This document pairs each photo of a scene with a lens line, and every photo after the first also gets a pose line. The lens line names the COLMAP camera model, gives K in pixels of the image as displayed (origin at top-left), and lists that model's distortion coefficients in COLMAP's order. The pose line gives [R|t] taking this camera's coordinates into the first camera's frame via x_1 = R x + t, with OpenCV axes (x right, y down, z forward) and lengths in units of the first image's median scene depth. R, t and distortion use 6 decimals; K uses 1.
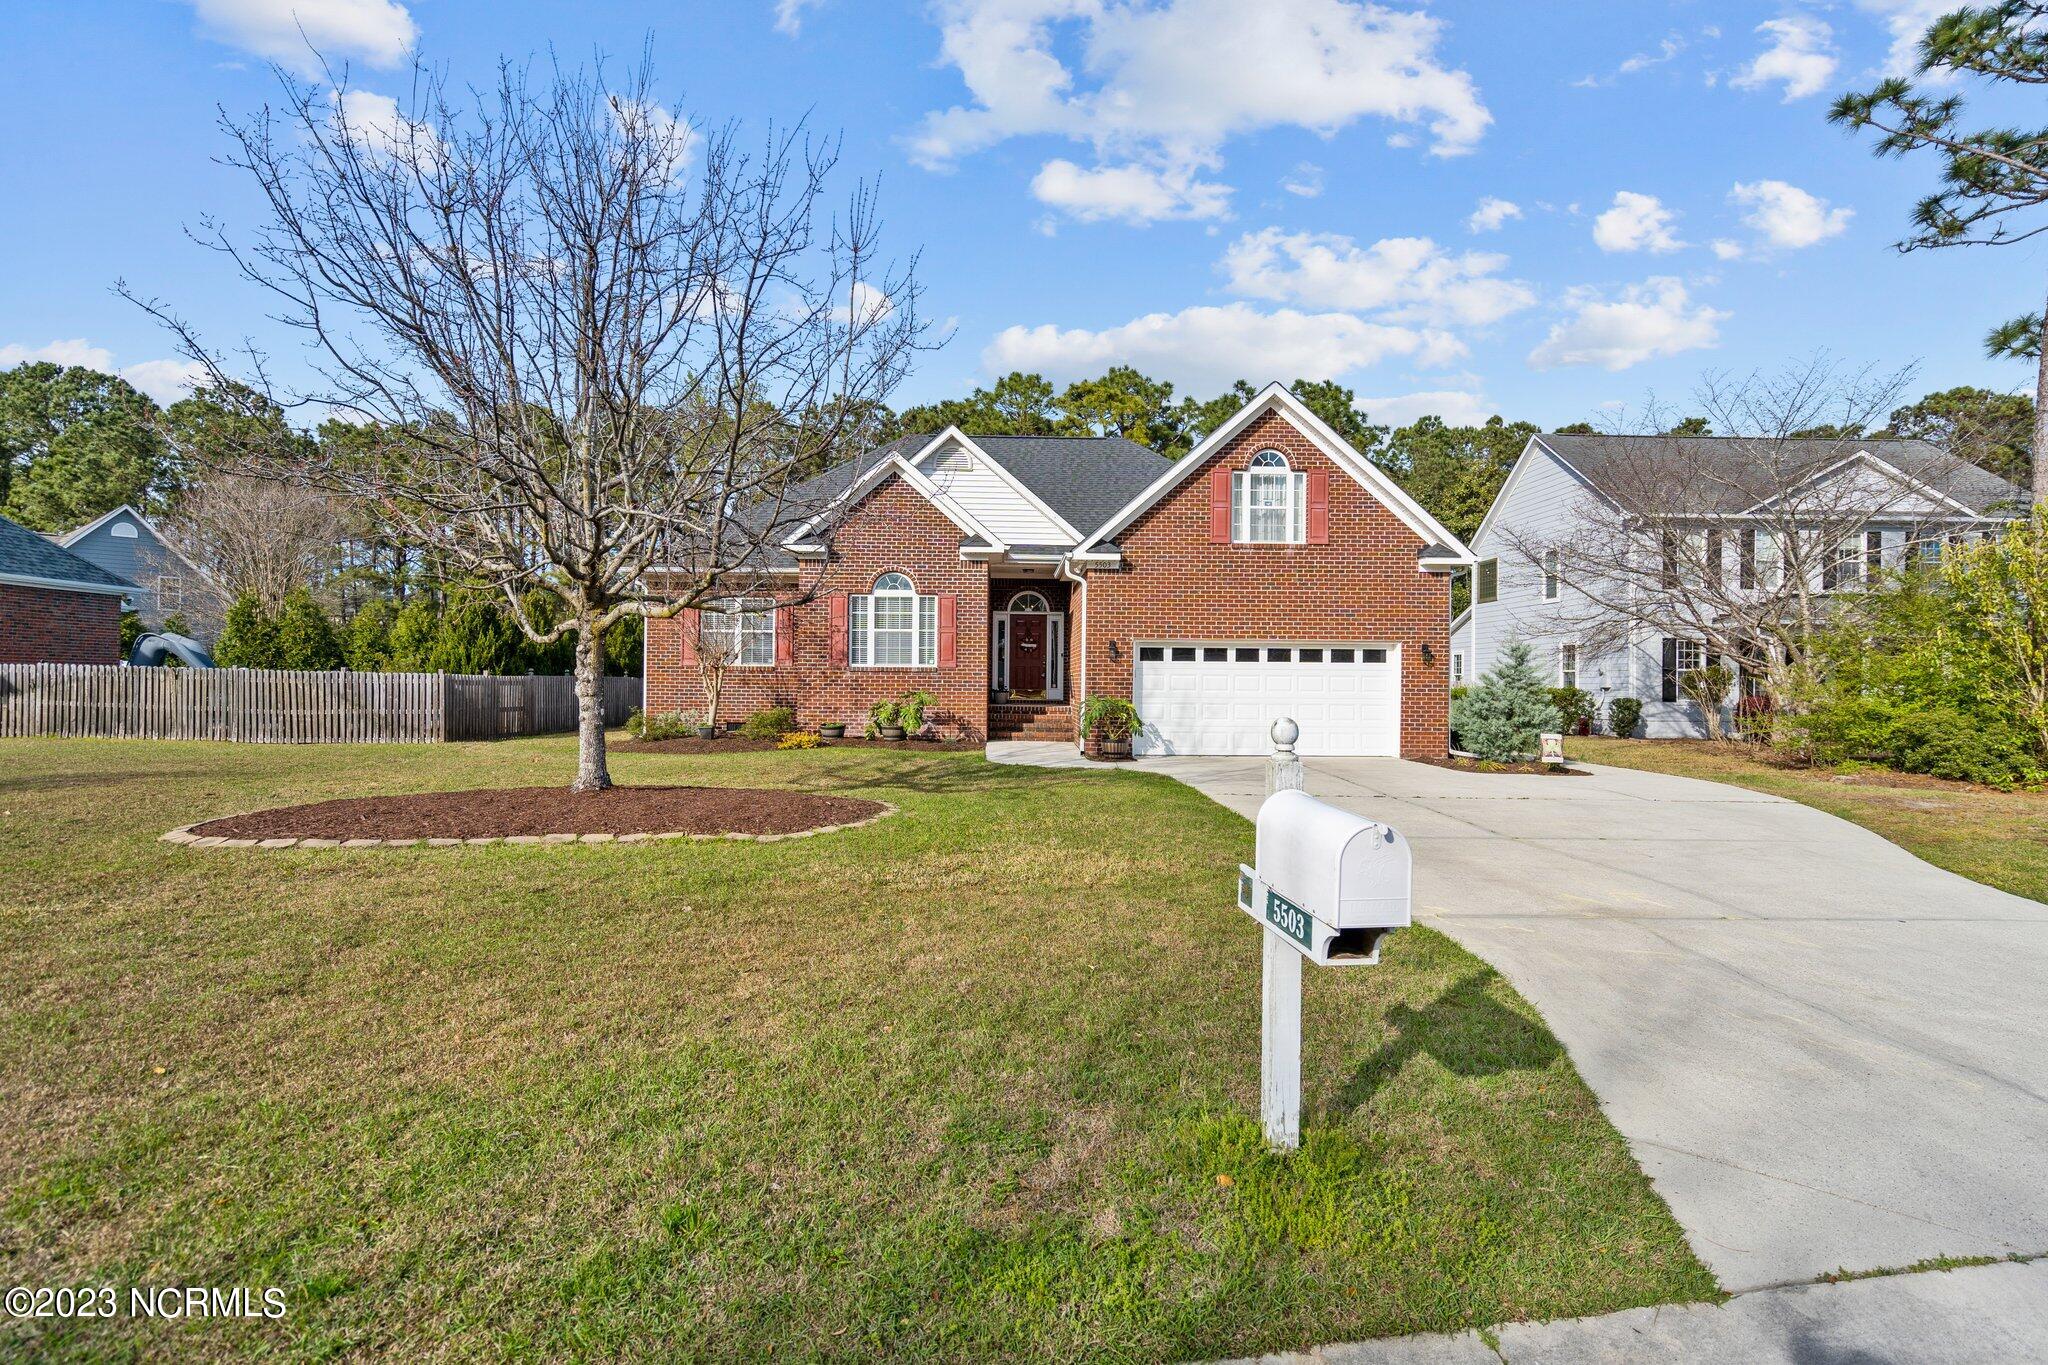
lens RADIAL K [[979.2, 0, 1026.0], [0, 979.2, 691.6], [0, 0, 1]] dist [-0.000507, -0.000291]
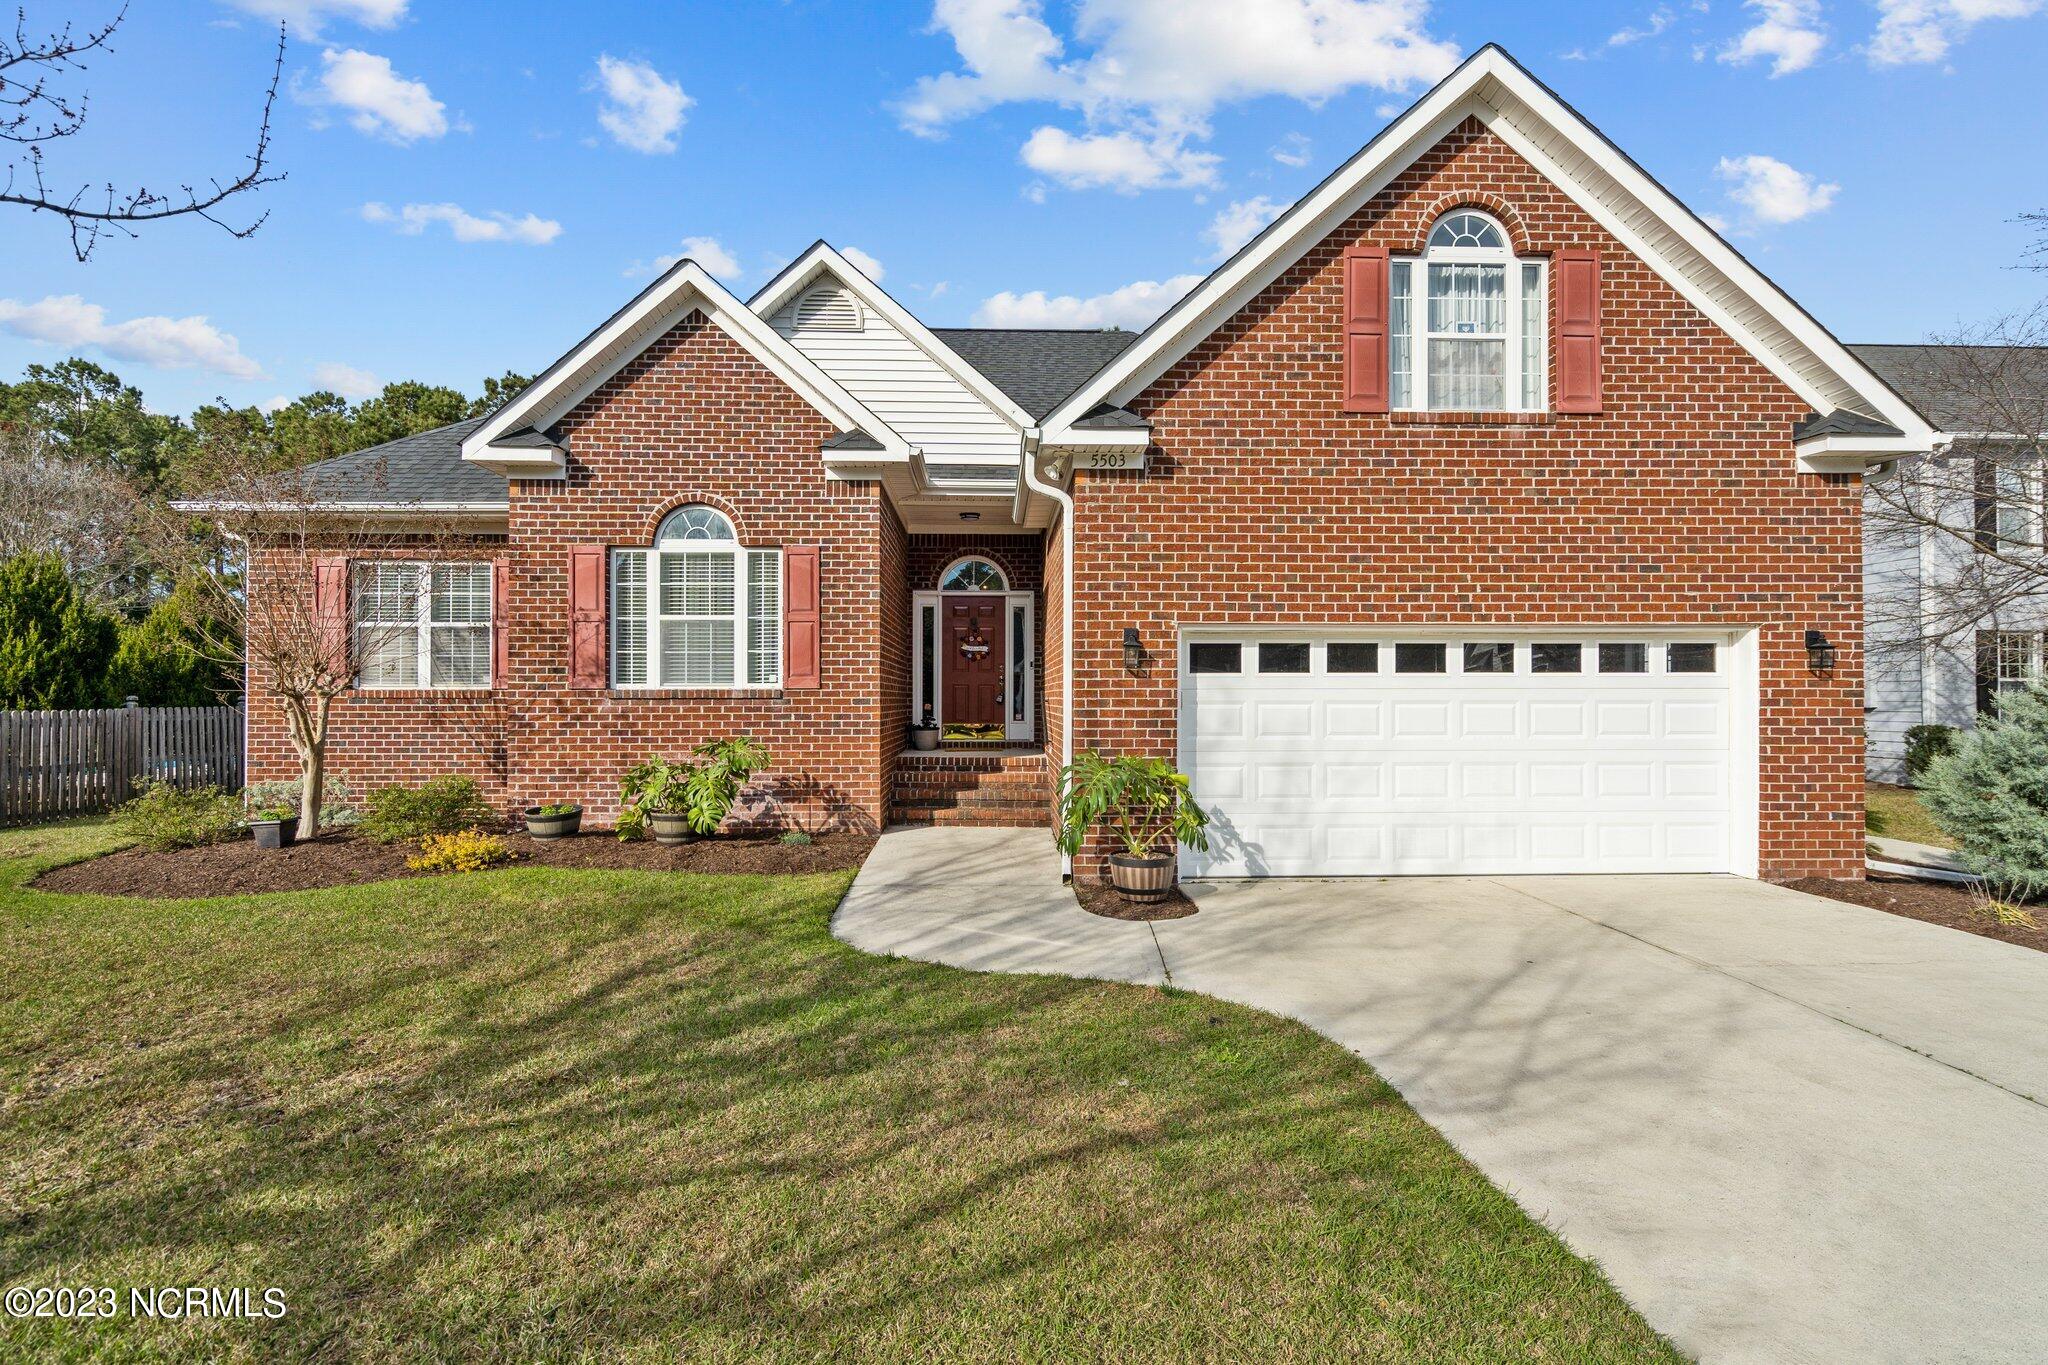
lens RADIAL K [[979.2, 0, 1026.0], [0, 979.2, 691.6], [0, 0, 1]] dist [-0.000507, -0.000291]
pose [[0.999830, -0.009560, 0.015769, 0.028453], [0.009781, 0.999854, -0.013986, -0.015068], [-0.015633, 0.014138, 0.999778, 0.485679]]
